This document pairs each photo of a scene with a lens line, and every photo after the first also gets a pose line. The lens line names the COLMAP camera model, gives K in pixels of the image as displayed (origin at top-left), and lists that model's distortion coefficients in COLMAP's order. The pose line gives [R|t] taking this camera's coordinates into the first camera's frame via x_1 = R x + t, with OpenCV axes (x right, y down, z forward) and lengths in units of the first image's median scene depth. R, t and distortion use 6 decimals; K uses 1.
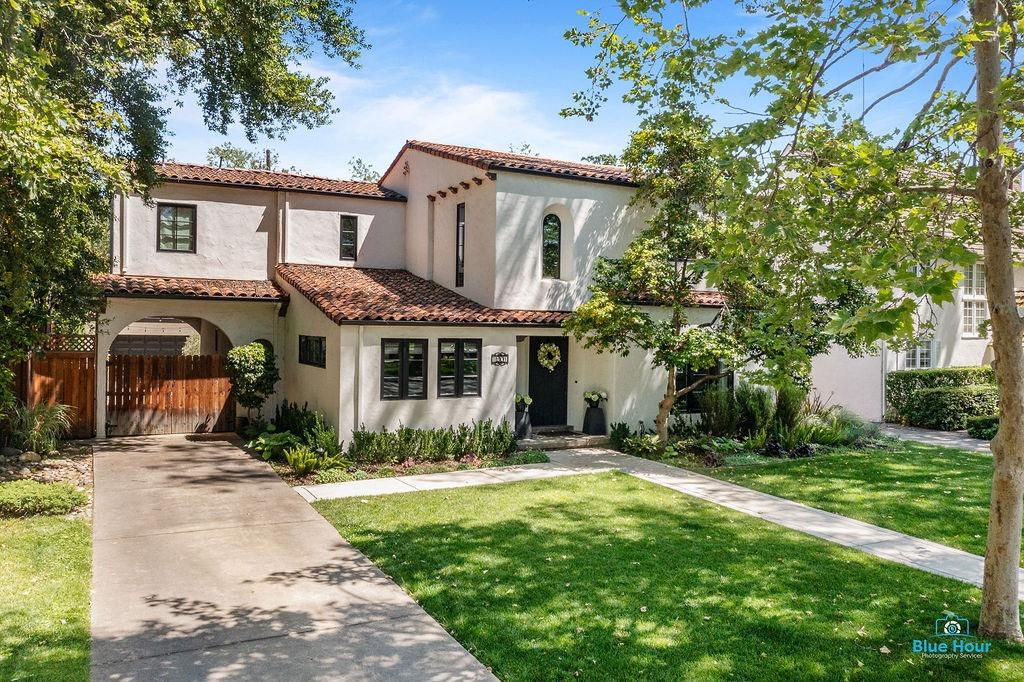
lens RADIAL K [[869.1, 0, 512.0], [0, 869.1, 341.0], [0, 0, 1]] dist [-0.038752, 0.002326]
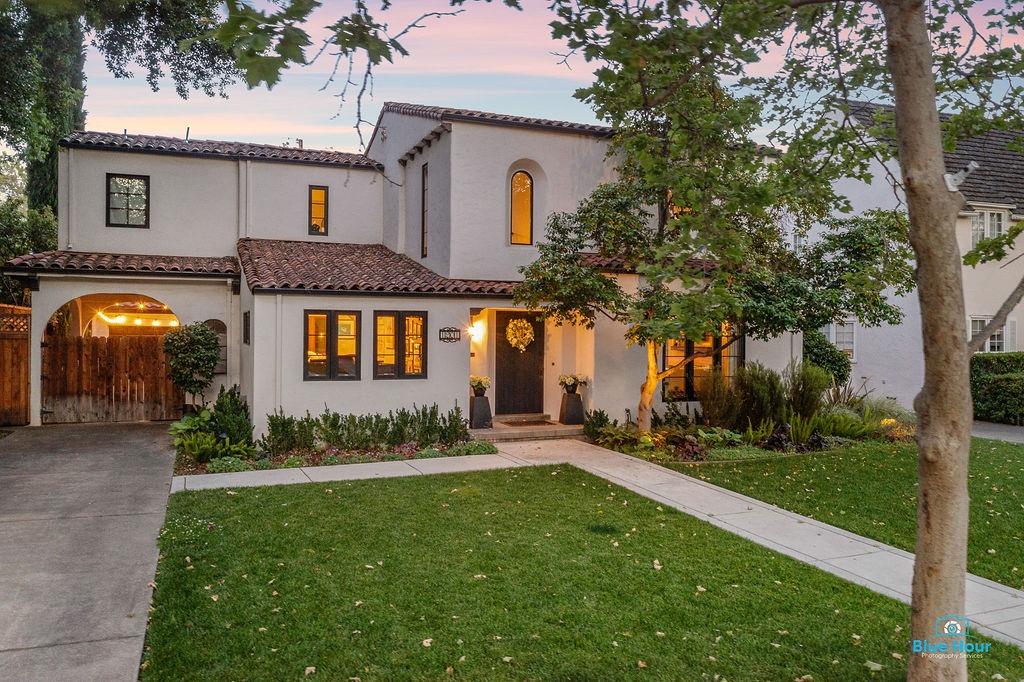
lens RADIAL K [[869.1, 0, 512.0], [0, 869.1, 341.0], [0, 0, 1]] dist [-0.038752, 0.002326]
pose [[0.993457, -0.006621, -0.114015, 0.138574], [0.005728, 0.999950, -0.008155, 0.032572], [0.114063, 0.007449, 0.993446, 0.140697]]
